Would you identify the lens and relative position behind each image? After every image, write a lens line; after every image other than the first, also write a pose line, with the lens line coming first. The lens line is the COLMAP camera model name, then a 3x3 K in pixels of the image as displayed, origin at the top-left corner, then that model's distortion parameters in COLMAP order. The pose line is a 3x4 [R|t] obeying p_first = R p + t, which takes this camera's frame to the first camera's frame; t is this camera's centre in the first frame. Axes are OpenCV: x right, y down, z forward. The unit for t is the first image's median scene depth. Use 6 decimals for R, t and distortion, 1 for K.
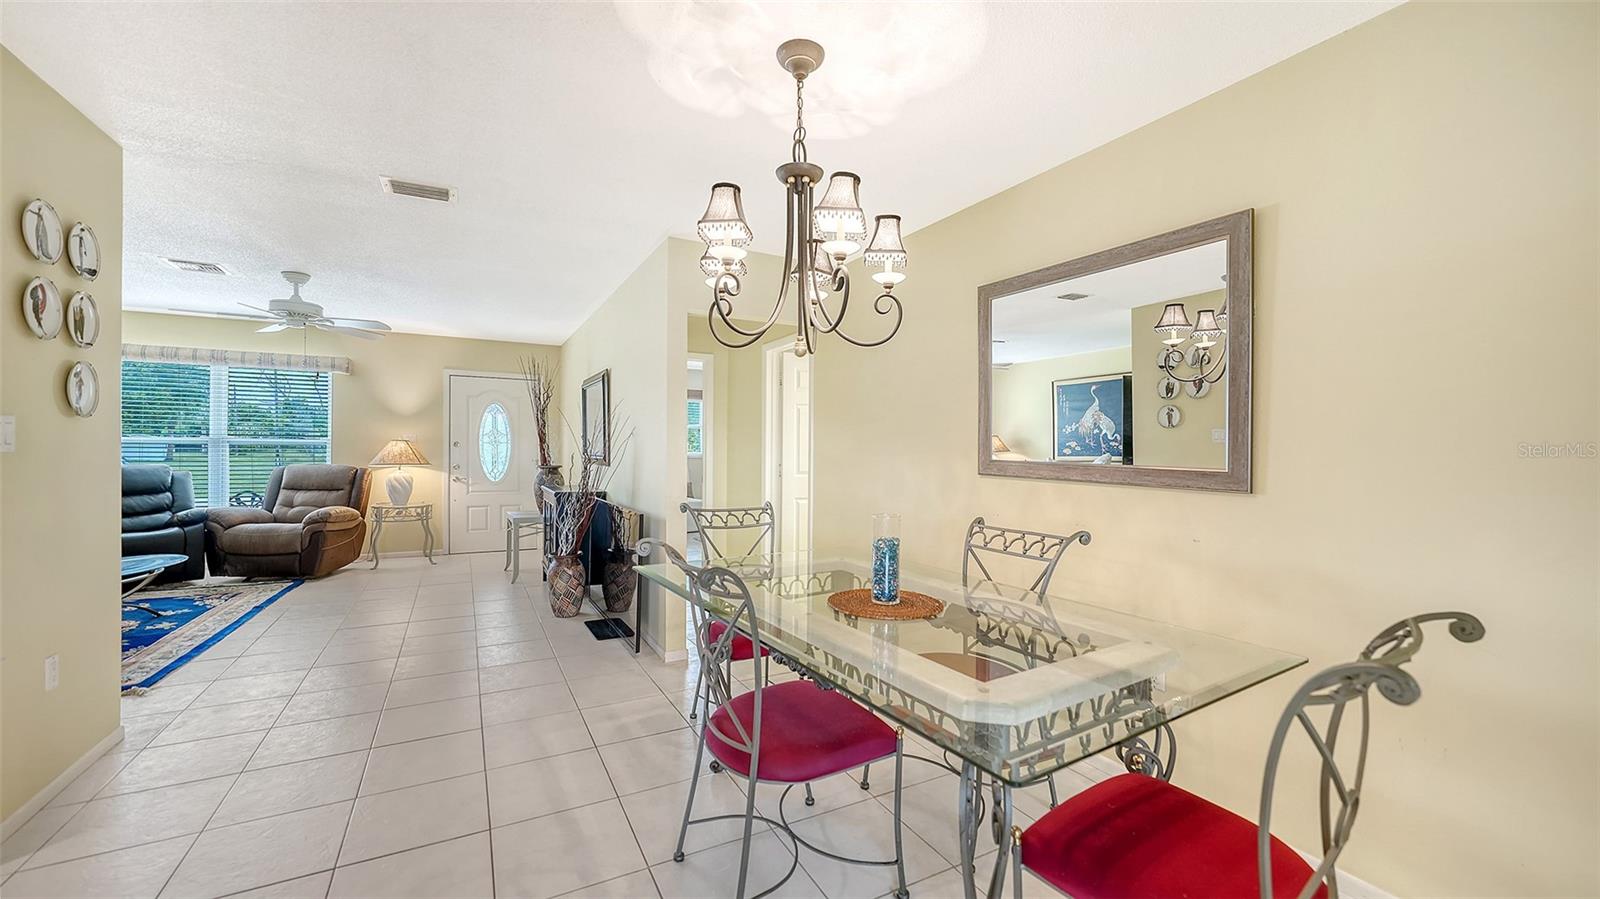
lens RADIAL K [[631.0, 0, 797.9], [0, 631.0, 440.1], [0, 0, 1]] dist [0.000530, 0.000077]
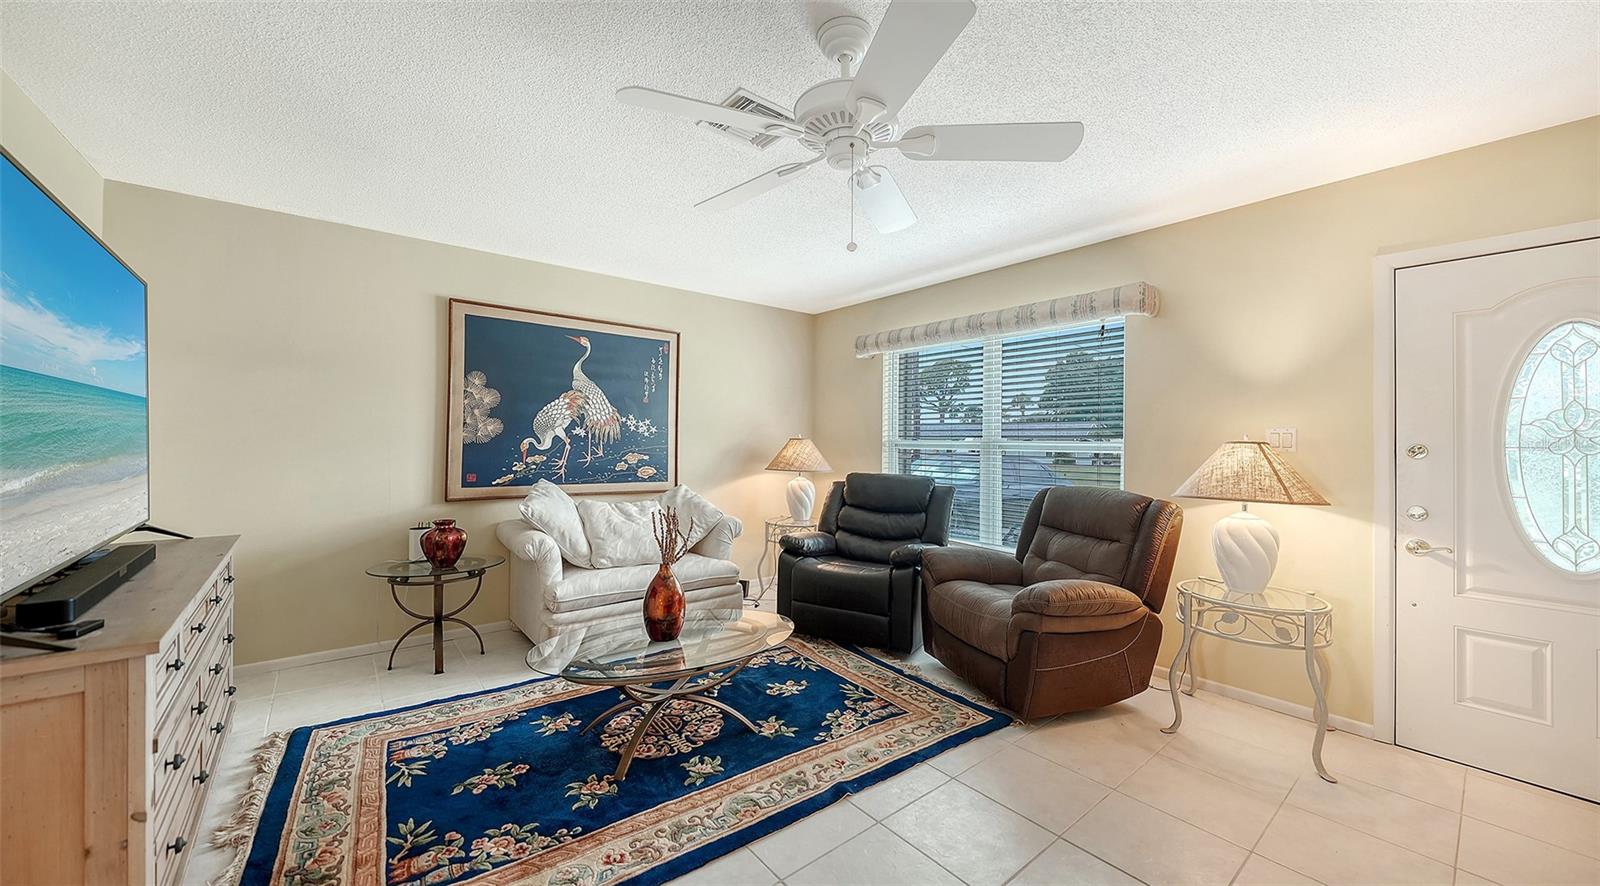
lens RADIAL K [[576.8, 0, 806.0], [0, 576.8, 434.8], [0, 0, 1]] dist [-0.006316, 0.000003]
pose [[0.183870, -0.016497, -0.982812, -0.309290], [0.001334, 0.999862, -0.016534, 0.001411], [0.982950, 0.001729, 0.183867, 0.650576]]
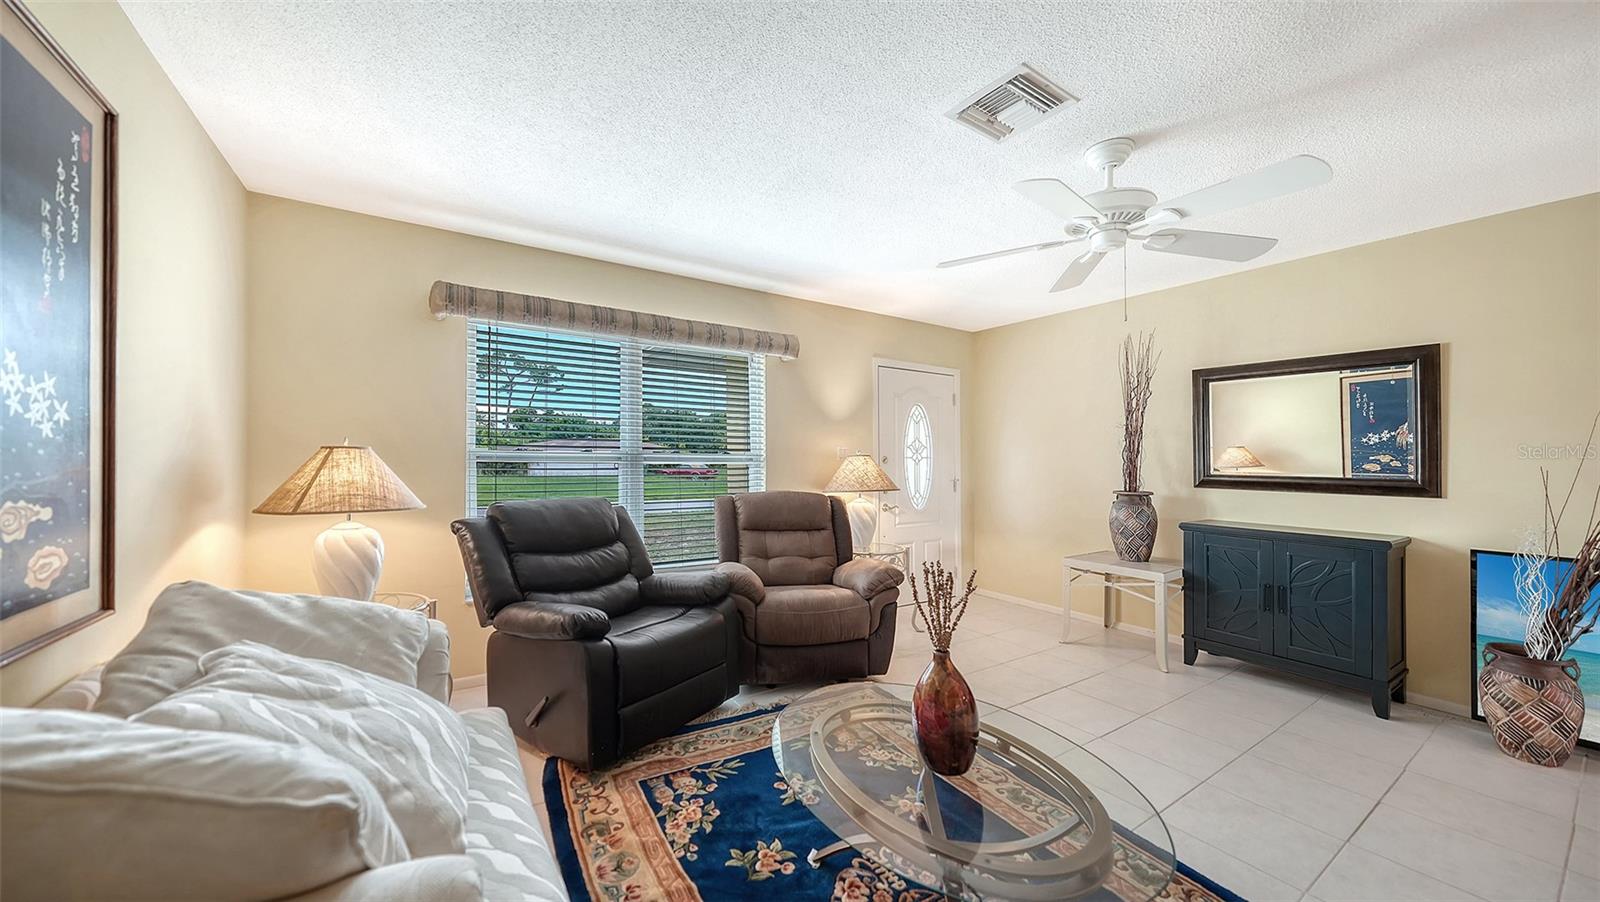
lens RADIAL K [[545.5, 0, 793.5], [0, 545.5, 456.0], [0, 0, 1]] dist [0.000056, -0.000038]
pose [[0.997162, -0.000209, 0.075291, -0.772817], [-0.000178, 0.999987, 0.005139, -0.002268], [-0.075291, -0.005138, 0.997148, 0.410721]]
